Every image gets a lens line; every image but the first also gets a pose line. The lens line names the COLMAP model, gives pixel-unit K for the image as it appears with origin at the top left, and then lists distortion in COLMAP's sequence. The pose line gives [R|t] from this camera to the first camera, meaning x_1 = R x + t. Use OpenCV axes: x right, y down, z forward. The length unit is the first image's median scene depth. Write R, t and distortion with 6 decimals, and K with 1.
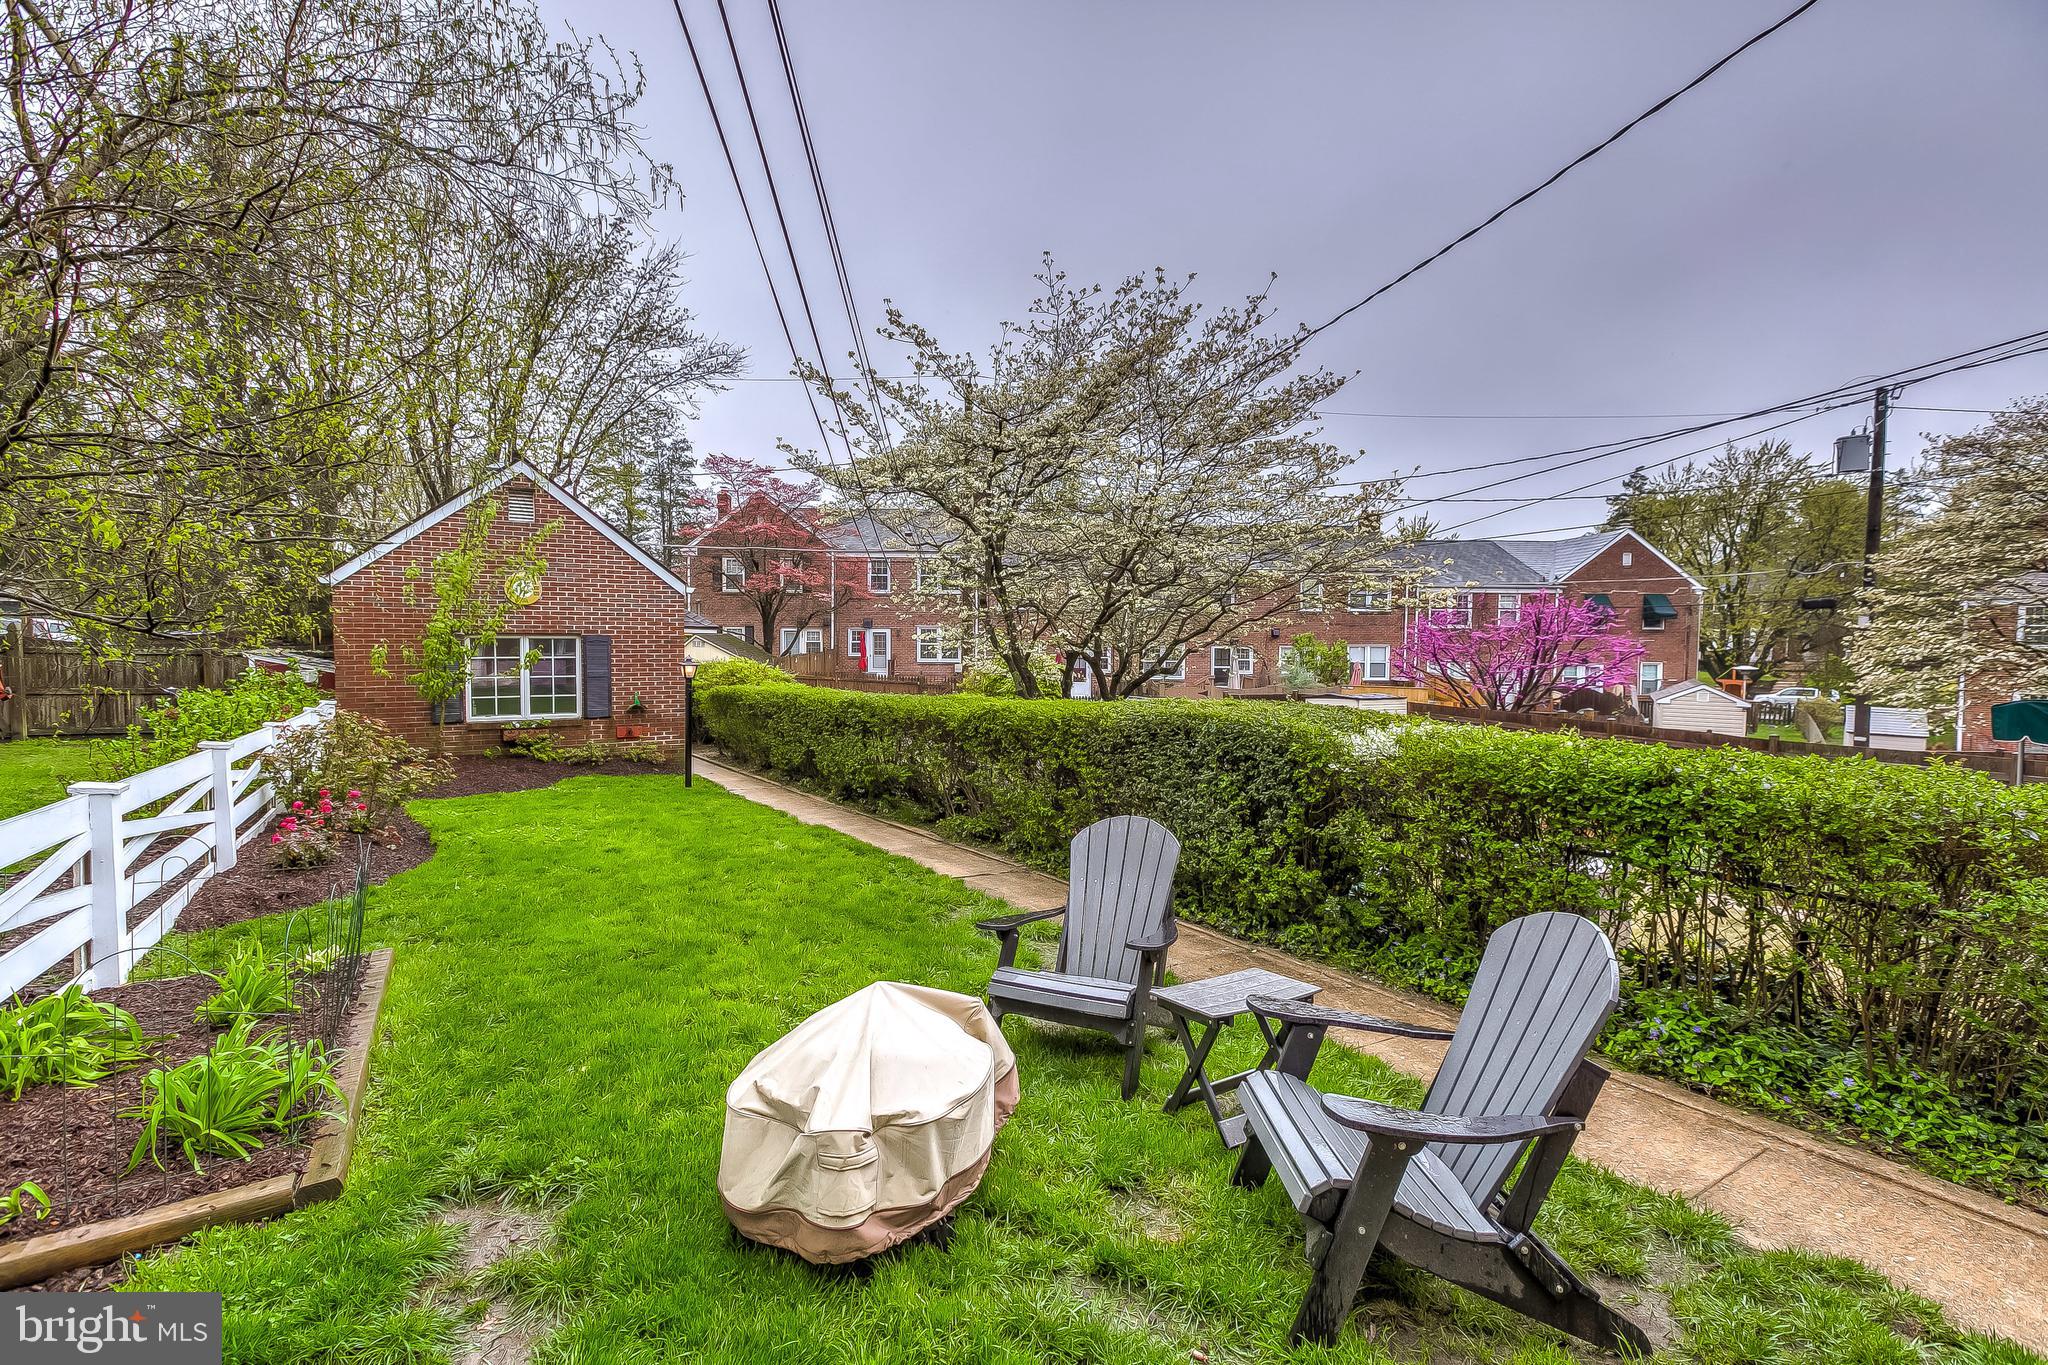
lens RADIAL K [[905.7, 0, 1028.5], [0, 905.7, 681.6], [0, 0, 1]] dist [0.001411, 0.000692]
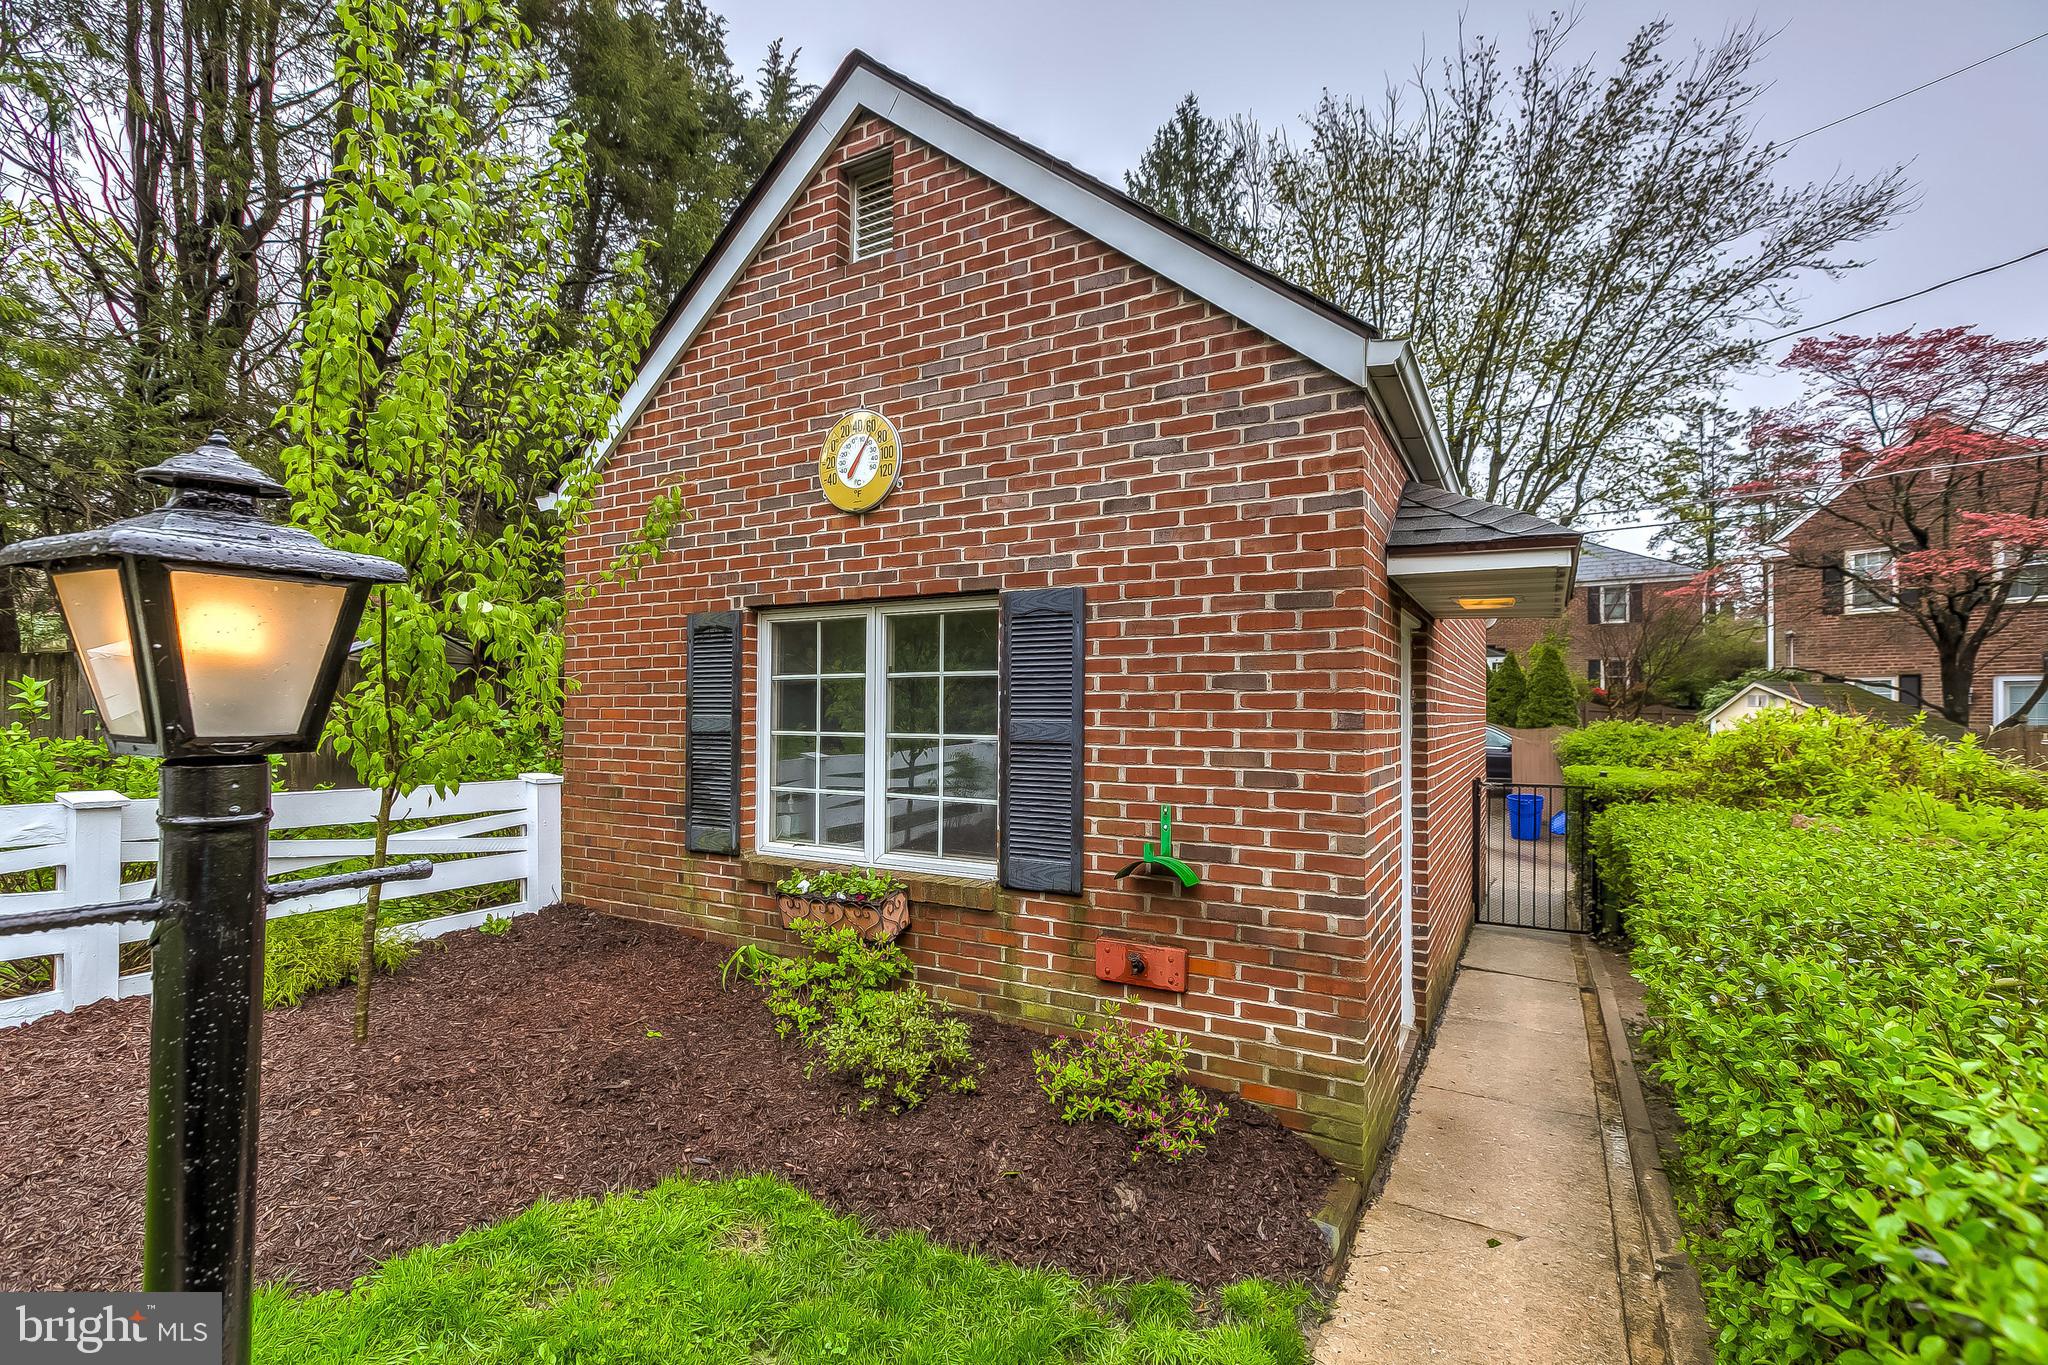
lens RADIAL K [[905.7, 0, 1028.5], [0, 905.7, 681.6], [0, 0, 1]] dist [0.001411, 0.000692]
pose [[0.466063, -0.027139, -0.884335, -0.226948], [-0.050283, 0.997101, -0.057100, -0.007671], [0.883322, 0.071080, 0.463347, 0.846988]]
